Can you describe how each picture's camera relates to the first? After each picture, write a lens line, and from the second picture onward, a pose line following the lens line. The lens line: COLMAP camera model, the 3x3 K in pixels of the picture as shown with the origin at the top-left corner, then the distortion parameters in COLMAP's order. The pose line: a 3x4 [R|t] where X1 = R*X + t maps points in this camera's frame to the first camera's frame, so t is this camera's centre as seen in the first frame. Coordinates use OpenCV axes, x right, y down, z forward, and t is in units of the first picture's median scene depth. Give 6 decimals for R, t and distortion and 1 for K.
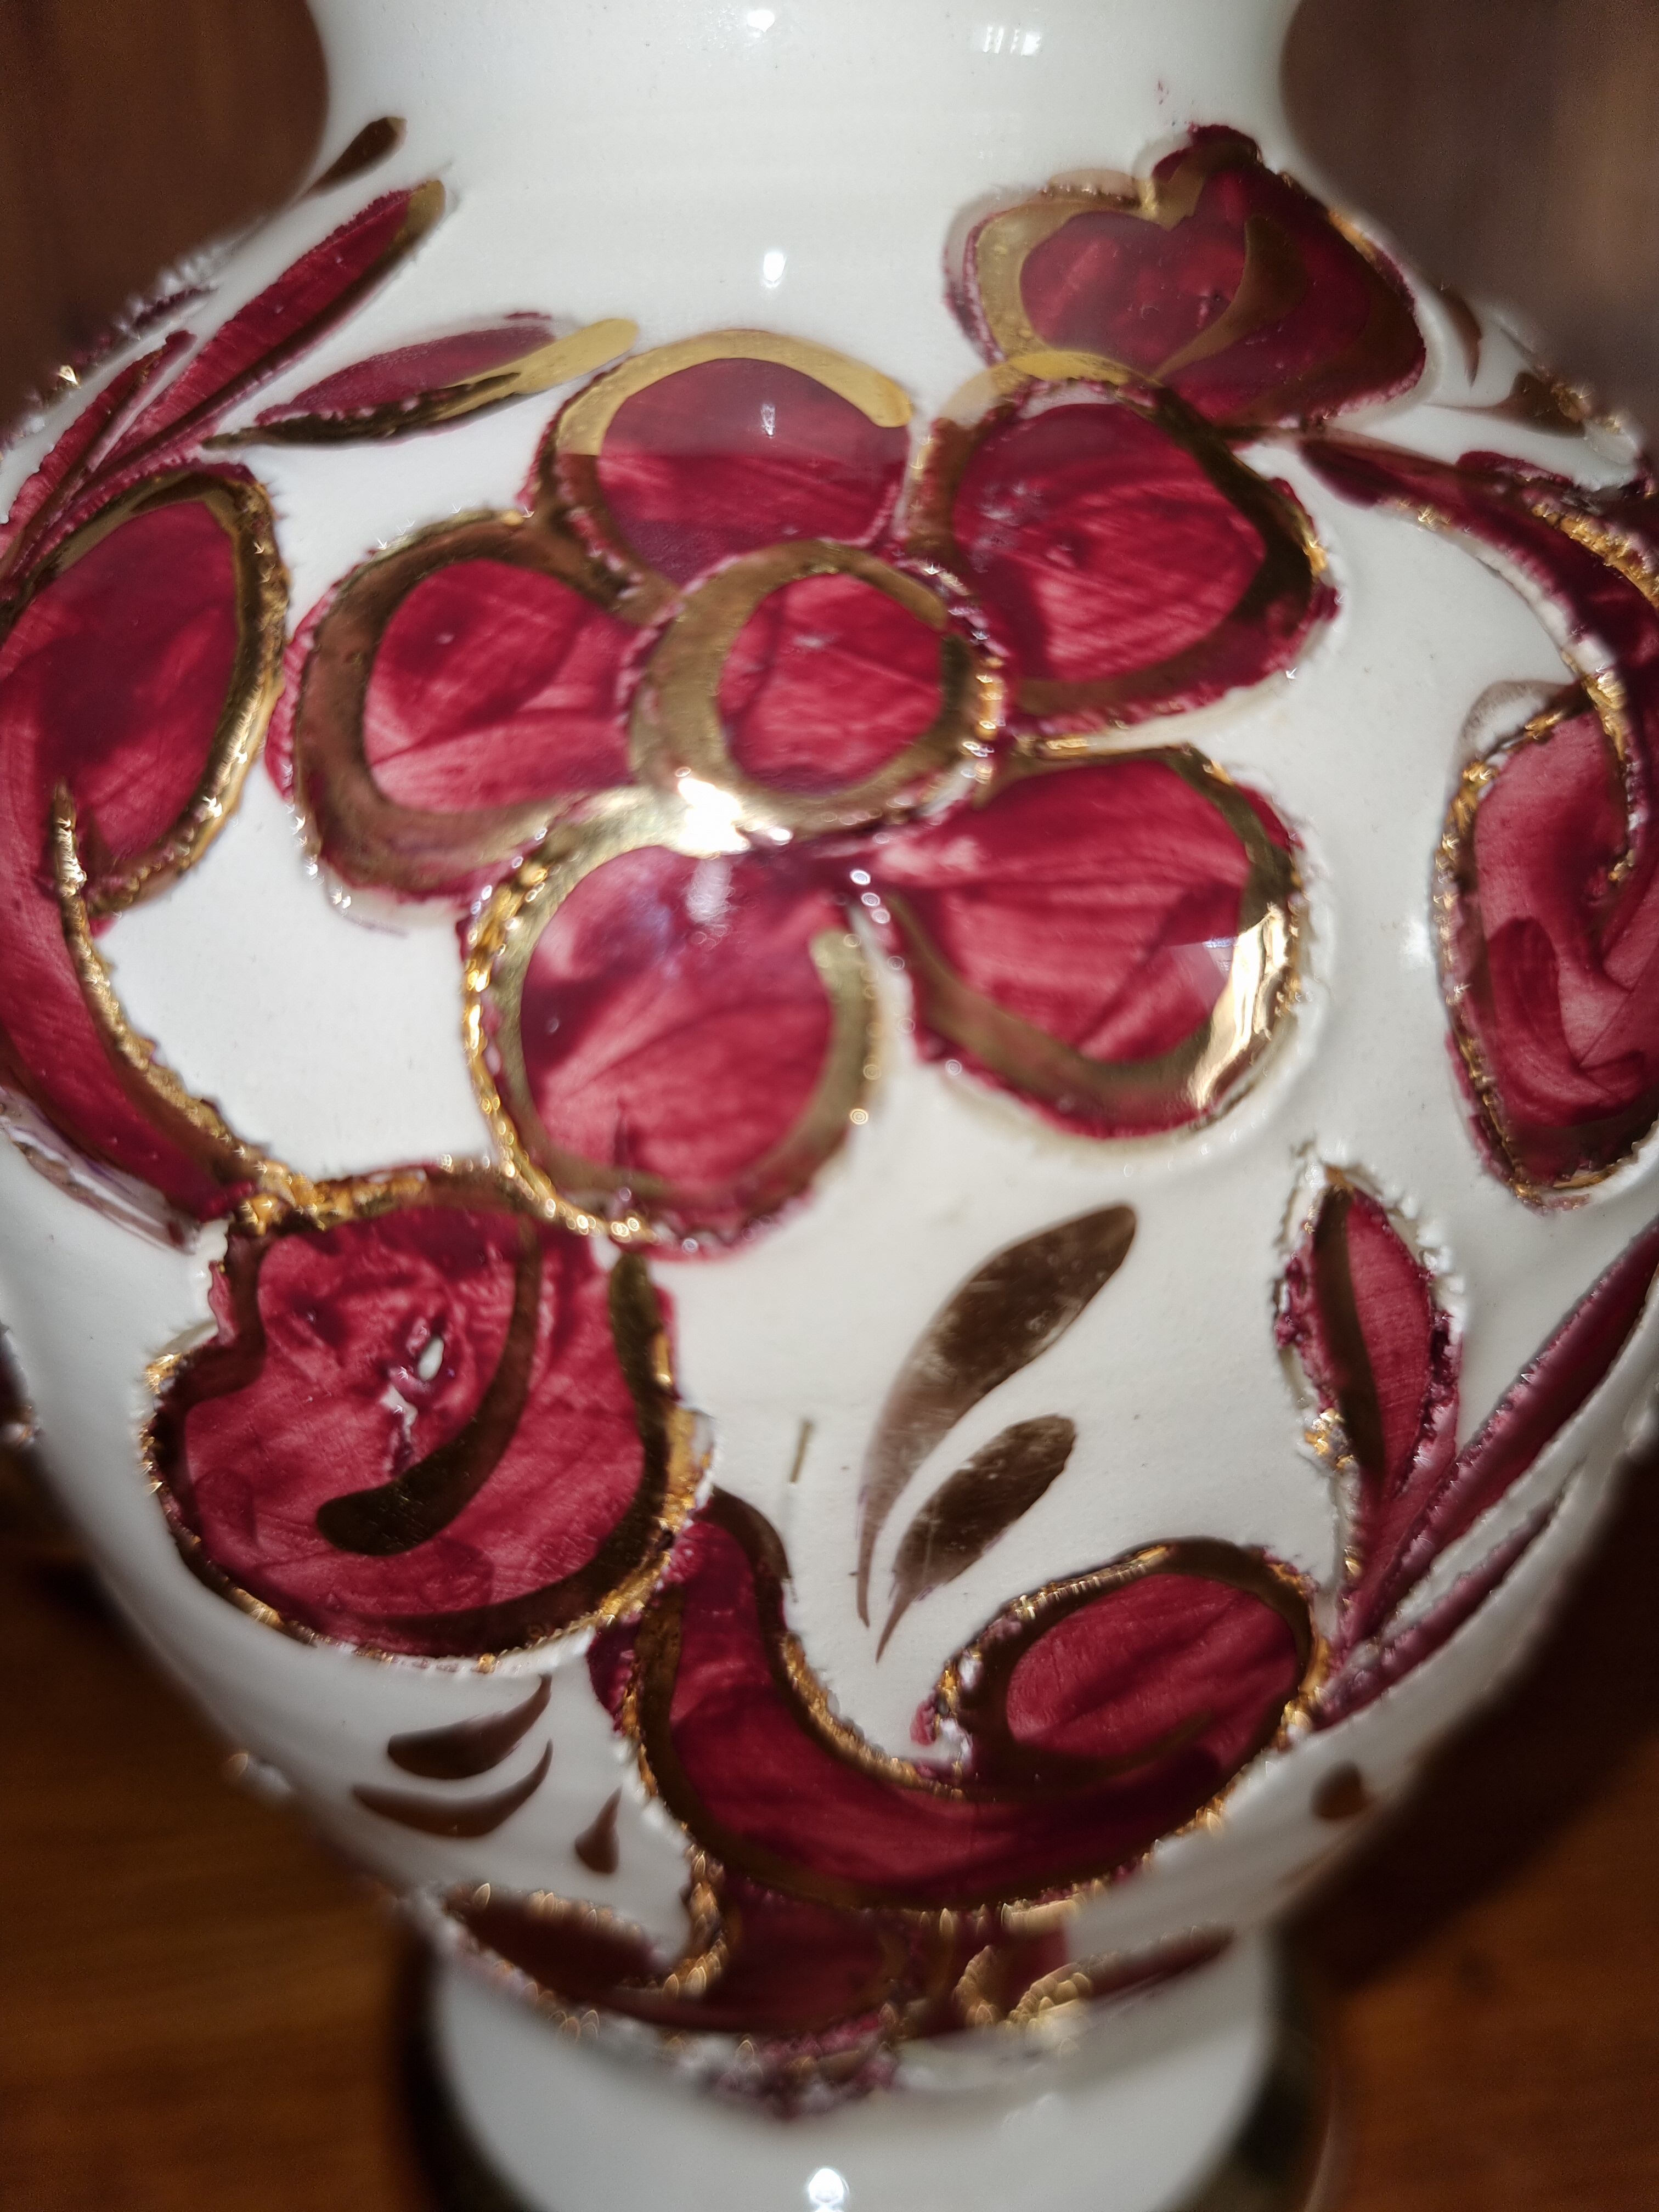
lens RADIAL K [[1733.6, 0, 824.9], [0, 1733.6, 1089.5], [0, 0, 1]] dist [-0.002972, -0.001598]
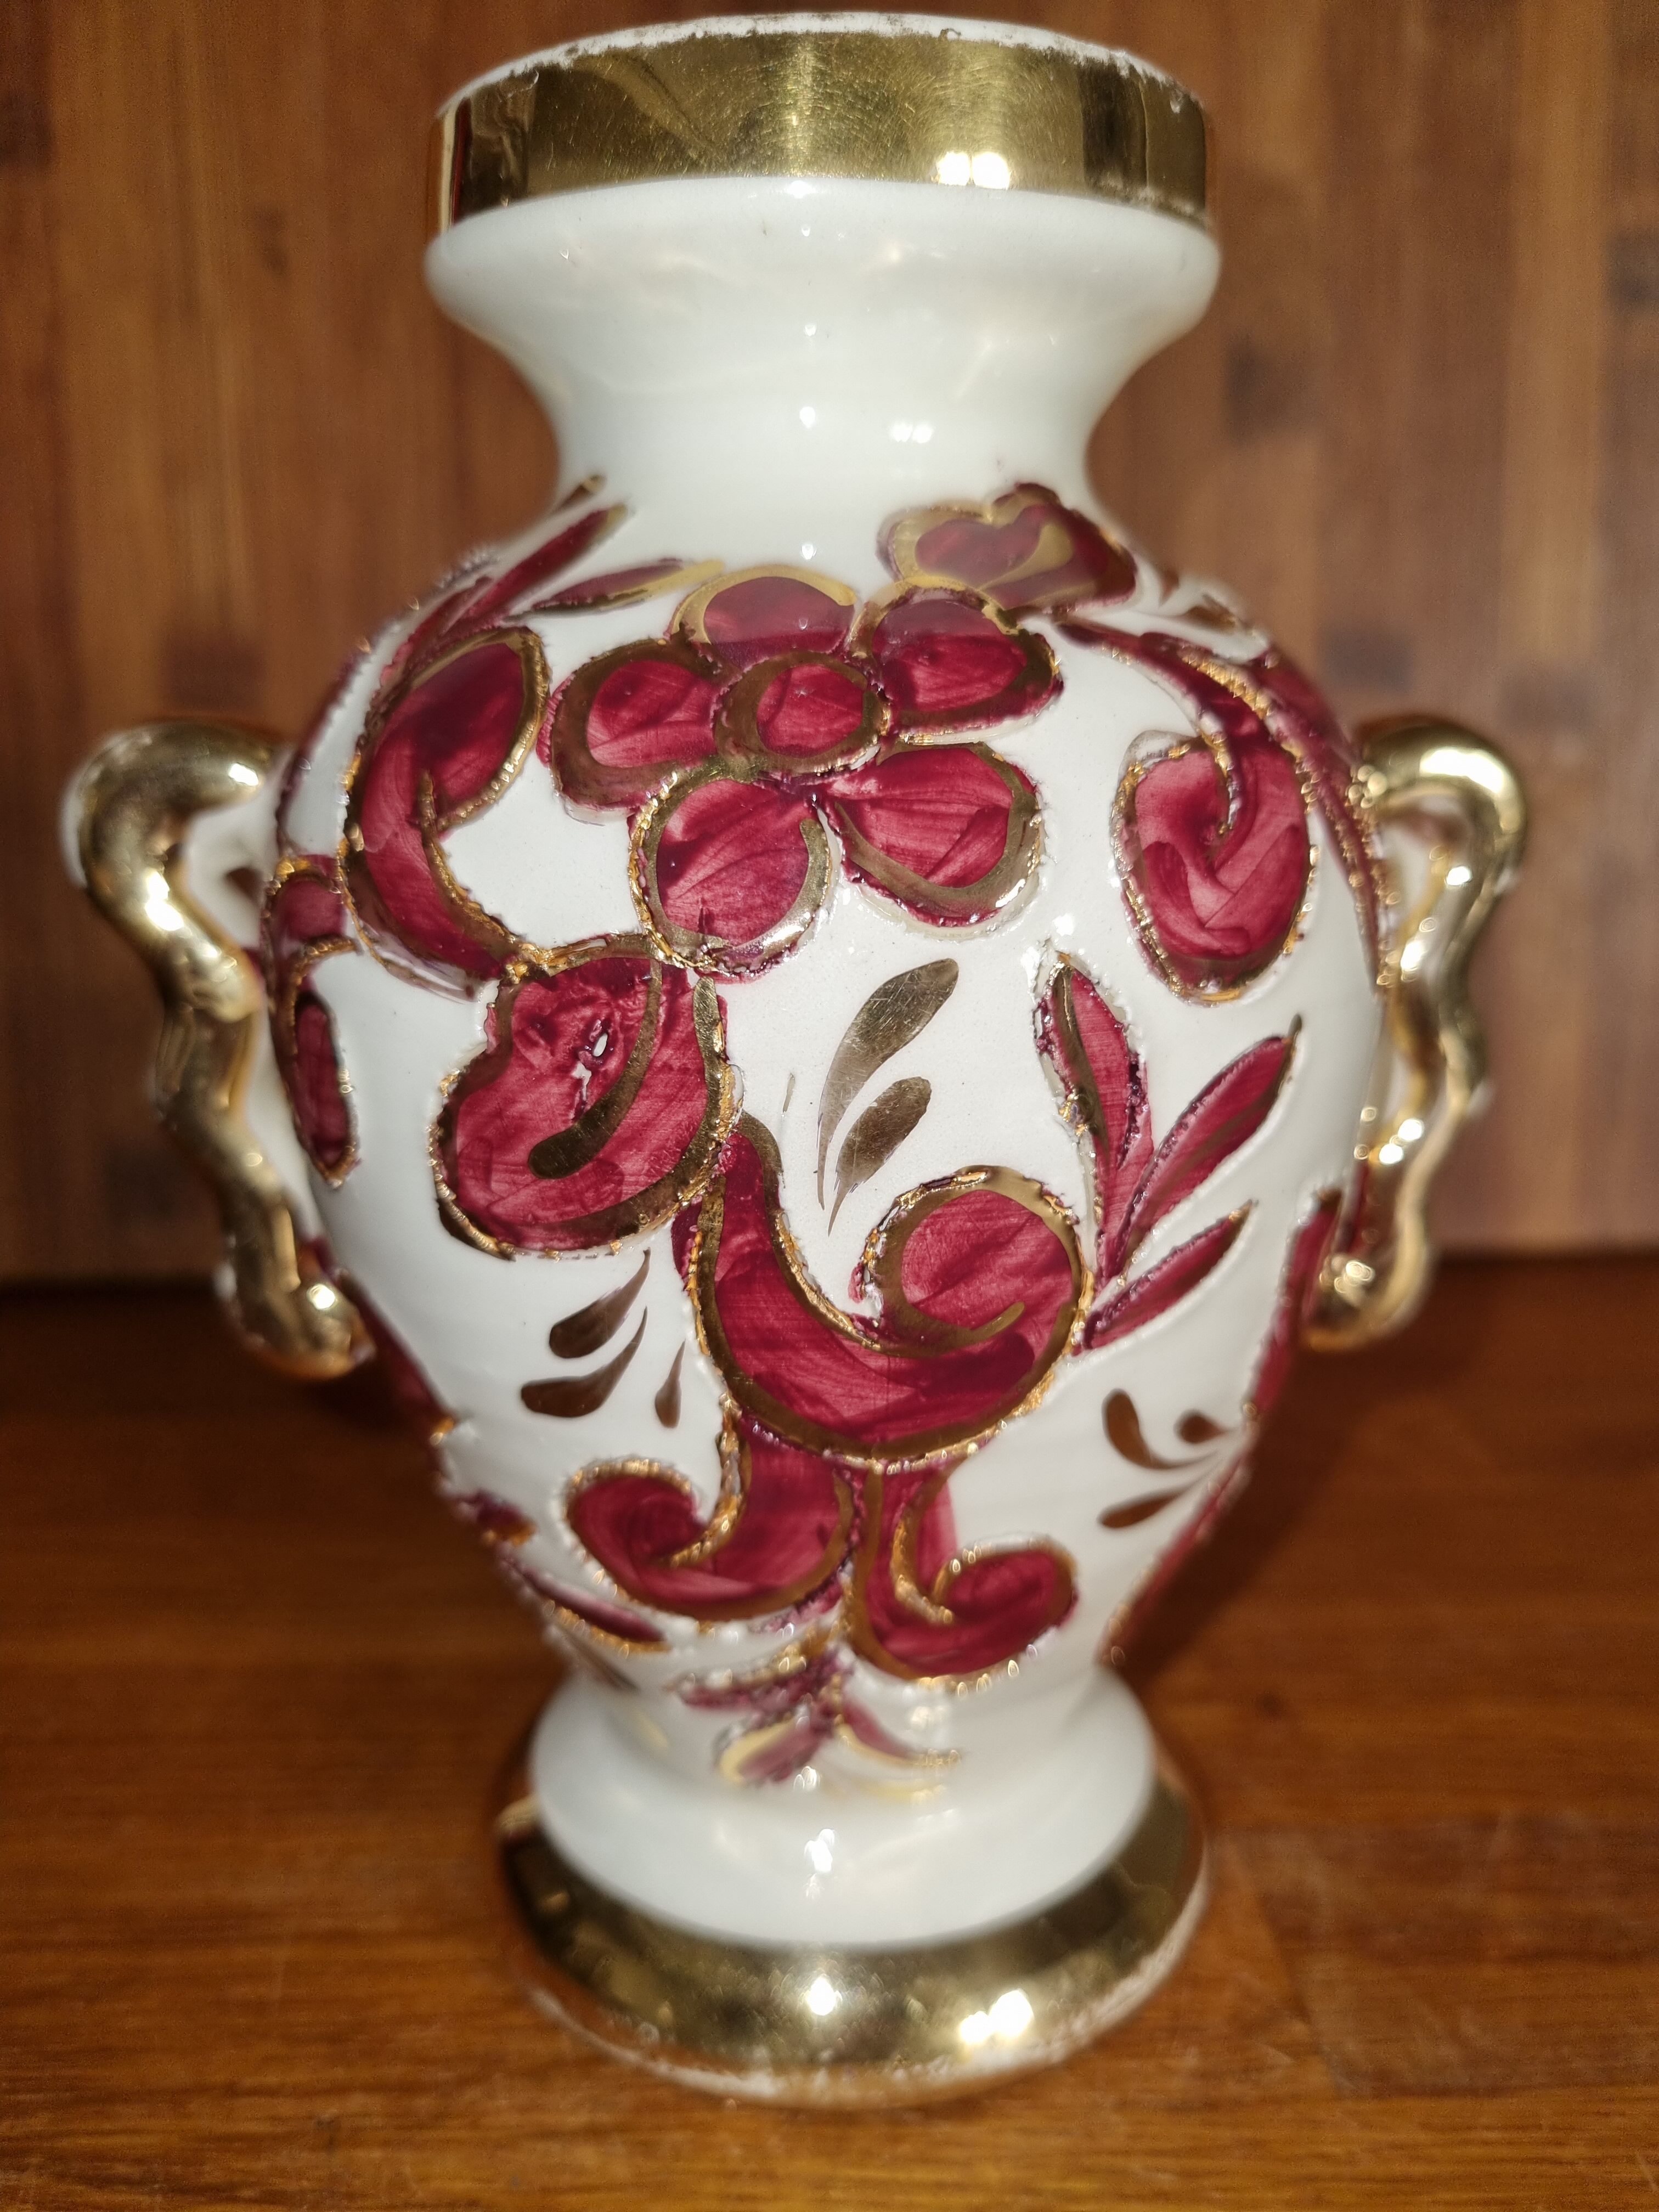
lens RADIAL K [[1733.6, 0, 824.9], [0, 1733.6, 1089.5], [0, 0, 1]] dist [-0.002972, -0.001598]
pose [[0.999393, 0.016731, -0.030545, 0.084472], [-0.022466, 0.979880, -0.198319, 0.577280], [0.026612, 0.198885, 0.979661, -0.883256]]
